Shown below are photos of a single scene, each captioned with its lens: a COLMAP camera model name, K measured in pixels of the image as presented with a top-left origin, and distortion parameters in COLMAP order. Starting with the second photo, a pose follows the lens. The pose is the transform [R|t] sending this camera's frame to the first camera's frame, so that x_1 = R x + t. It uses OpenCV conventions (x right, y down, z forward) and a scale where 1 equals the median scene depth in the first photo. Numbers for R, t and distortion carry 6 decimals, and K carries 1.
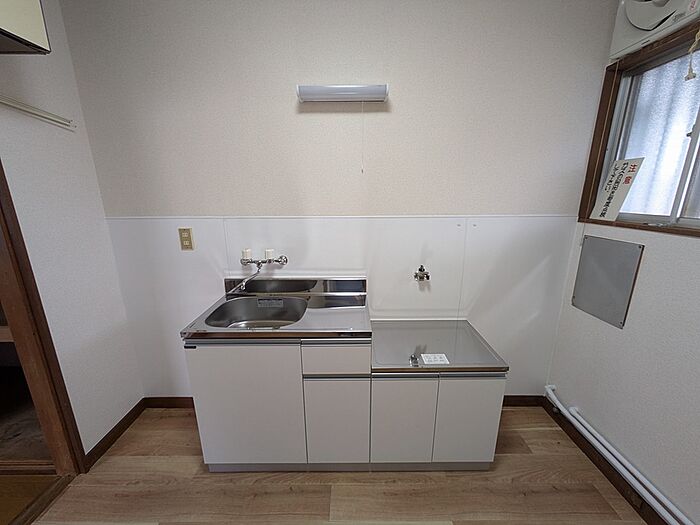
lens RADIAL K [[273.4, 0, 351.4], [0, 273.4, 261.7], [0, 0, 1]] dist [-0.002528, 0.000115]
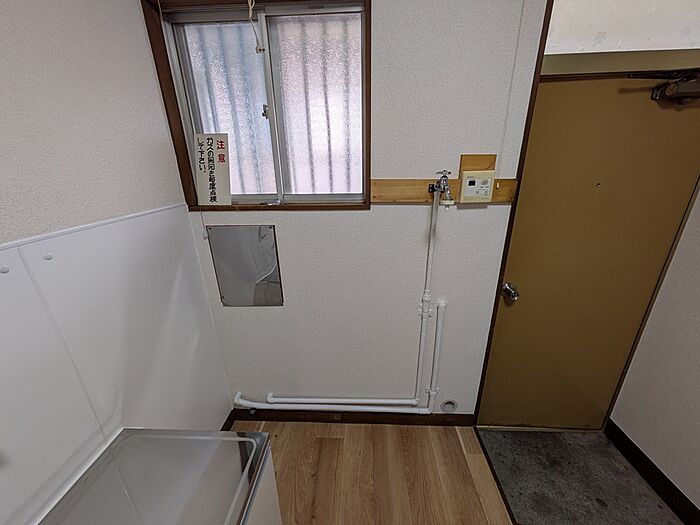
lens RADIAL K [[273.4, 0, 351.4], [0, 273.4, 261.7], [0, 0, 1]] dist [-0.002528, 0.000115]
pose [[0.045951, -0.332074, 0.942133, 0.068320], [0.259604, 0.914695, 0.309741, -0.147100], [-0.964621, 0.230348, 0.128239, 0.522264]]
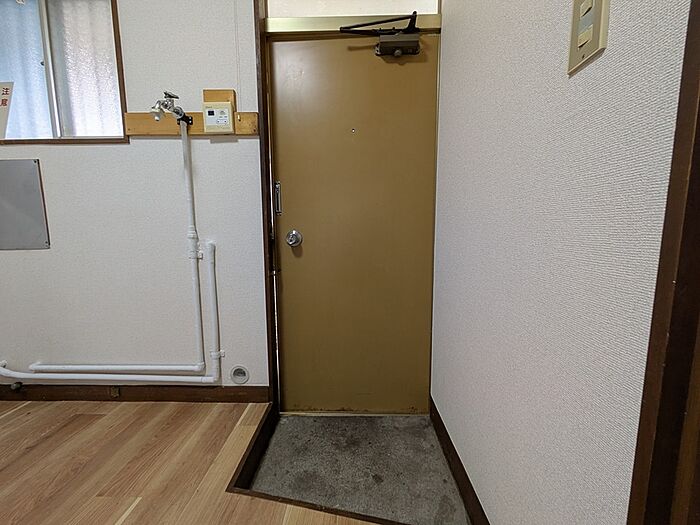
lens RADIAL K [[269.5, 0, 350.0], [0, 269.5, 262.5], [0, 0, 1]] dist [-0.001690, -0.000098]
pose [[0.017538, -0.108855, 0.993903, 0.031629], [0.245427, 0.964112, 0.101262, 0.424281], [-0.969257, 0.242154, 0.043624, -0.080651]]
